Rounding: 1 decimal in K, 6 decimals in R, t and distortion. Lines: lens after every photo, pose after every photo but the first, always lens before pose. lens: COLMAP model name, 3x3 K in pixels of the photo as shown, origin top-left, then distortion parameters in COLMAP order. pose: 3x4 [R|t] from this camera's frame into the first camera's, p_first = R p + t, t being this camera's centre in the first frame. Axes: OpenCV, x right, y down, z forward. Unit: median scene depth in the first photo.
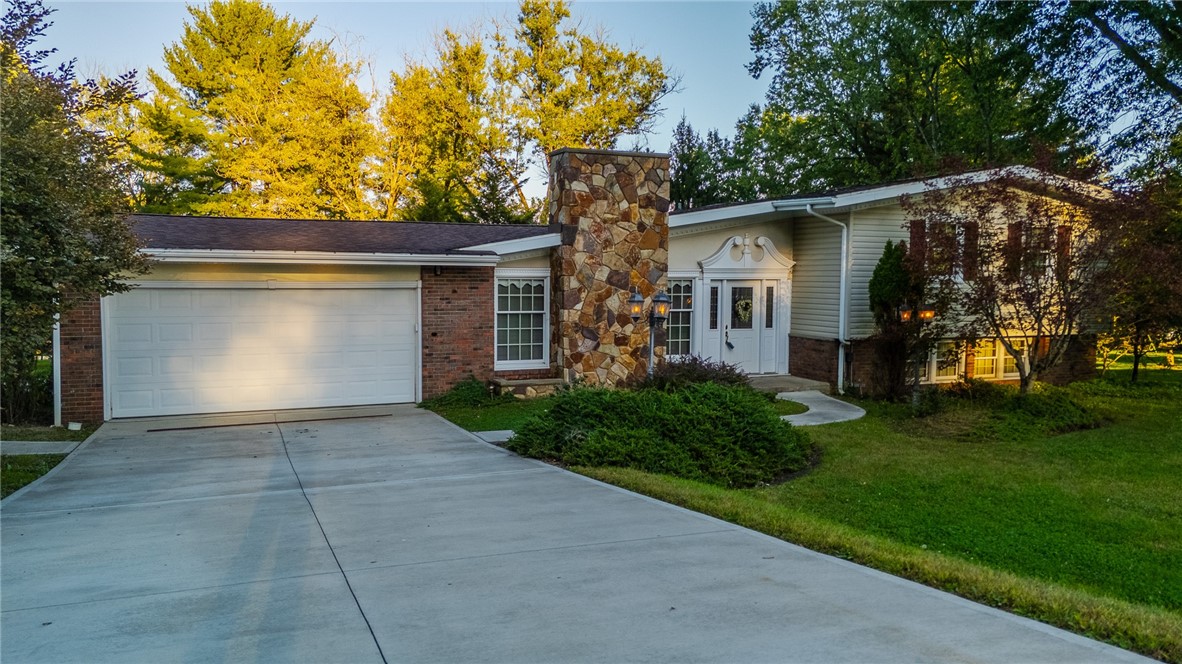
lens RADIAL K [[930.4, 0, 590.3], [0, 930.4, 332.9], [0, 0, 1]] dist [0.071392, 0.001576]
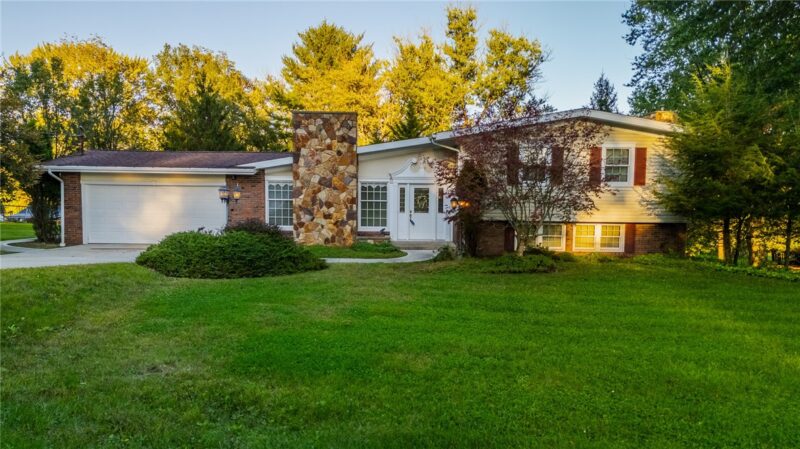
lens RADIAL K [[629.7, 0, 401.7], [0, 629.7, 224.5], [0, 0, 1]] dist [0.071392, 0.001576]
pose [[0.920150, 0.032332, -0.390230, 0.642758], [-0.032058, 0.999460, 0.007219, 0.010823], [0.390253, 0.005868, 0.920689, -0.067011]]
